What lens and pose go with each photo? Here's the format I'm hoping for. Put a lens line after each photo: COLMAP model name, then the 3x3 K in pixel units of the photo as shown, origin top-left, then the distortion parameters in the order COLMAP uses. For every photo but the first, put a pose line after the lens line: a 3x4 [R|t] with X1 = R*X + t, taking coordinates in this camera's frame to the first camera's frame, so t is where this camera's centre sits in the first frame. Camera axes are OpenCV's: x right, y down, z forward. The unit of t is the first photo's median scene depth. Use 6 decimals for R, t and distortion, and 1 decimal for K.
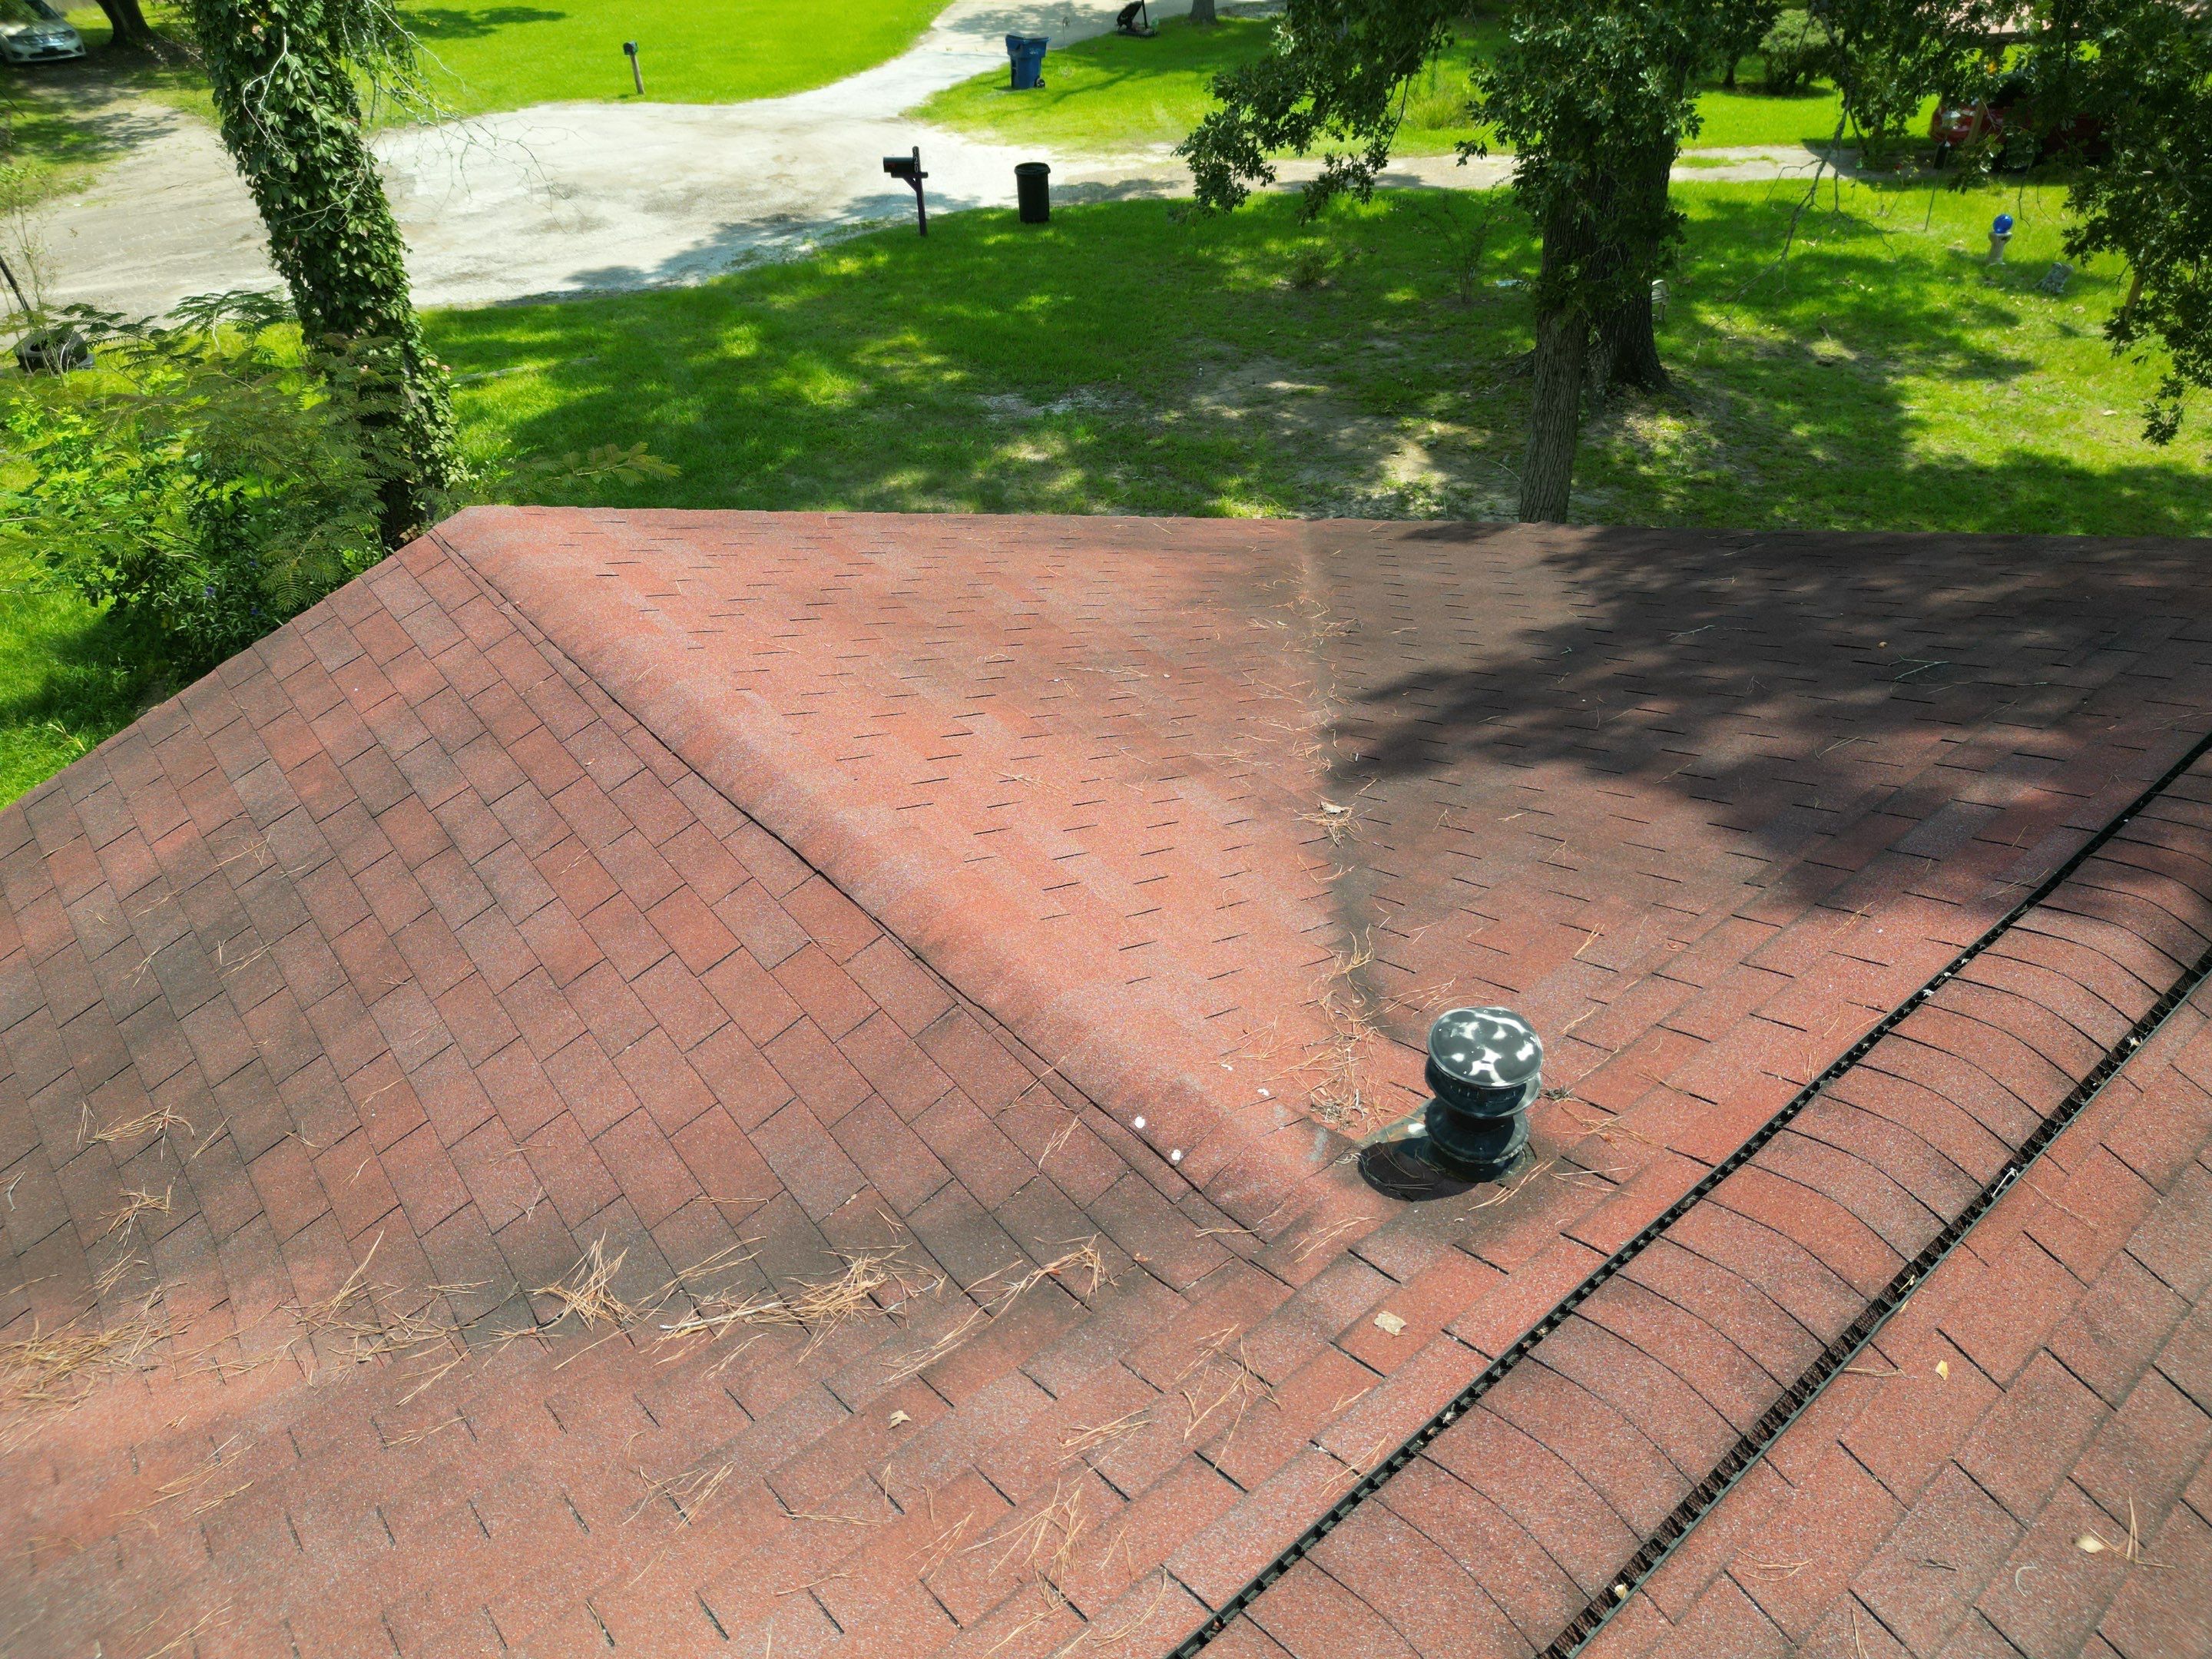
lens RADIAL K [[1569.2, 0, 1092.4], [0, 1569.2, 826.0], [0, 0, 1]] dist [0.039728, -0.017156]
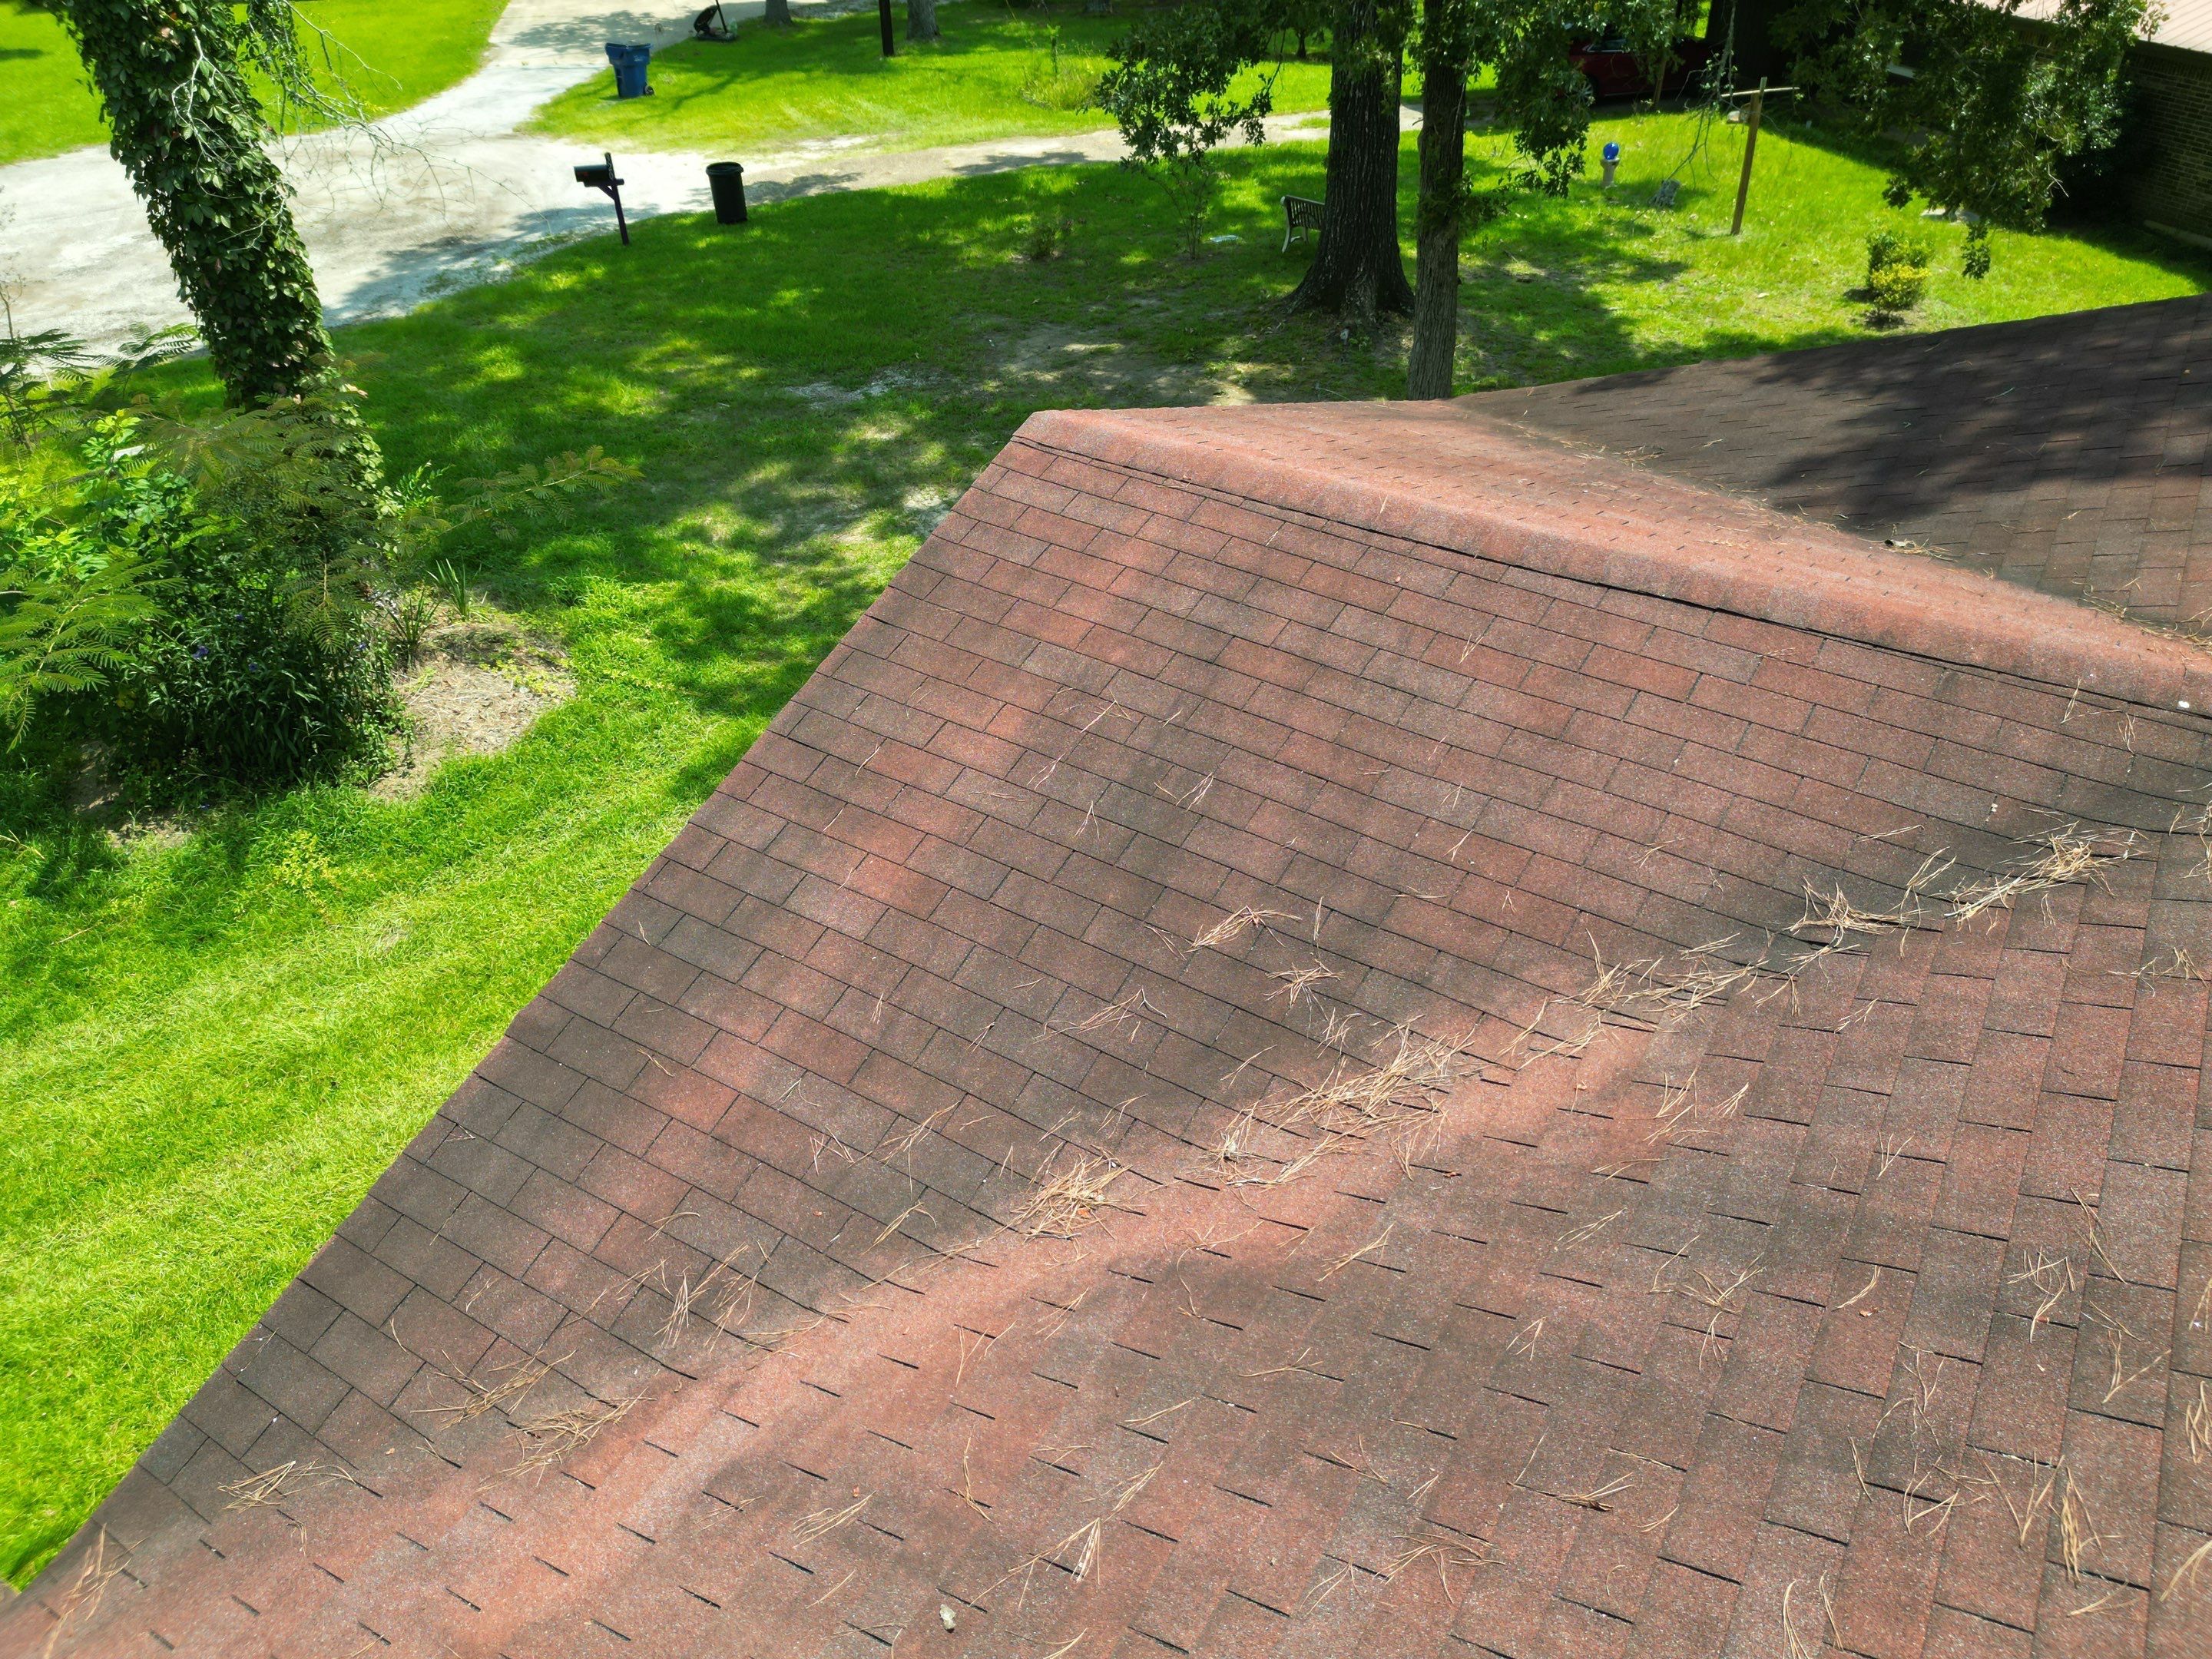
lens RADIAL K [[1569.2, 0, 1090.1], [0, 1569.2, 836.1], [0, 0, 1]] dist [0.039728, -0.017156]
pose [[0.950884, -0.181047, 0.251083, -0.175604], [0.181197, 0.983184, 0.022723, 0.015485], [-0.250975, 0.023889, 0.967699, -0.005105]]
